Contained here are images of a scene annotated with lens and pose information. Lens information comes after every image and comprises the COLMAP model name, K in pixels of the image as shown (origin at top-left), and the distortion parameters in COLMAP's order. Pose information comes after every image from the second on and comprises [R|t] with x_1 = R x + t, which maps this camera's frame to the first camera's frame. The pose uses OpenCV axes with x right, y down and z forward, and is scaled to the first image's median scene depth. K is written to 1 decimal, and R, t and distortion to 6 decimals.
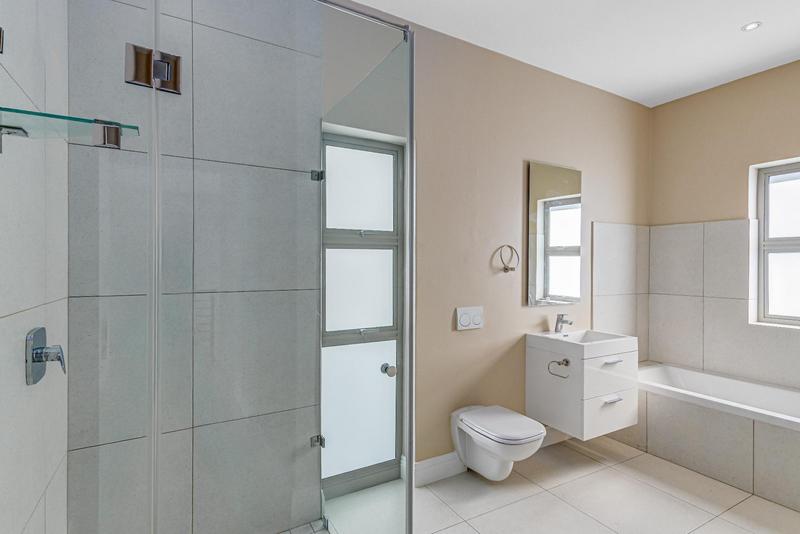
lens RADIAL K [[406.7, 0, 400.8], [0, 406.7, 264.6], [0, 0, 1]] dist [0.017320, 0.000866]
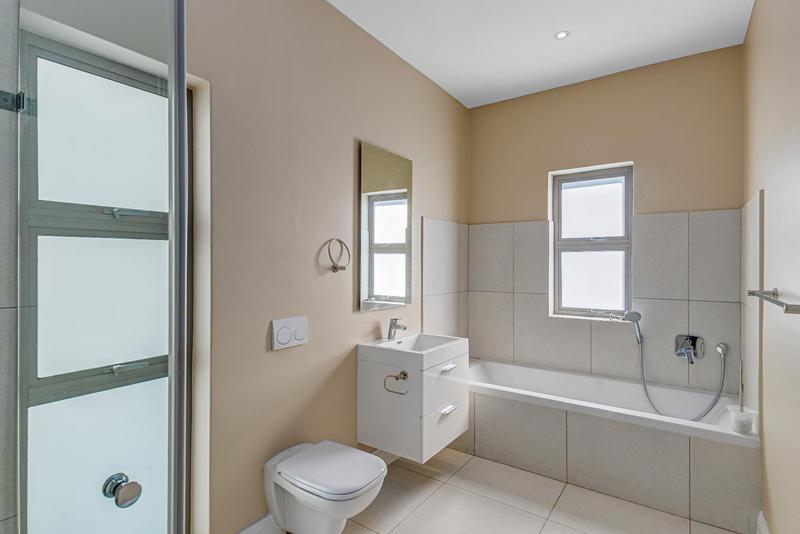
lens RADIAL K [[406.7, 0, 398.5], [0, 406.7, 263.1], [0, 0, 1]] dist [0.017320, 0.000866]
pose [[0.905245, -0.002396, 0.424882, 0.027097], [0.003064, 0.999995, -0.000889, 0.002013], [-0.424878, 0.002107, 0.905248, 0.209933]]
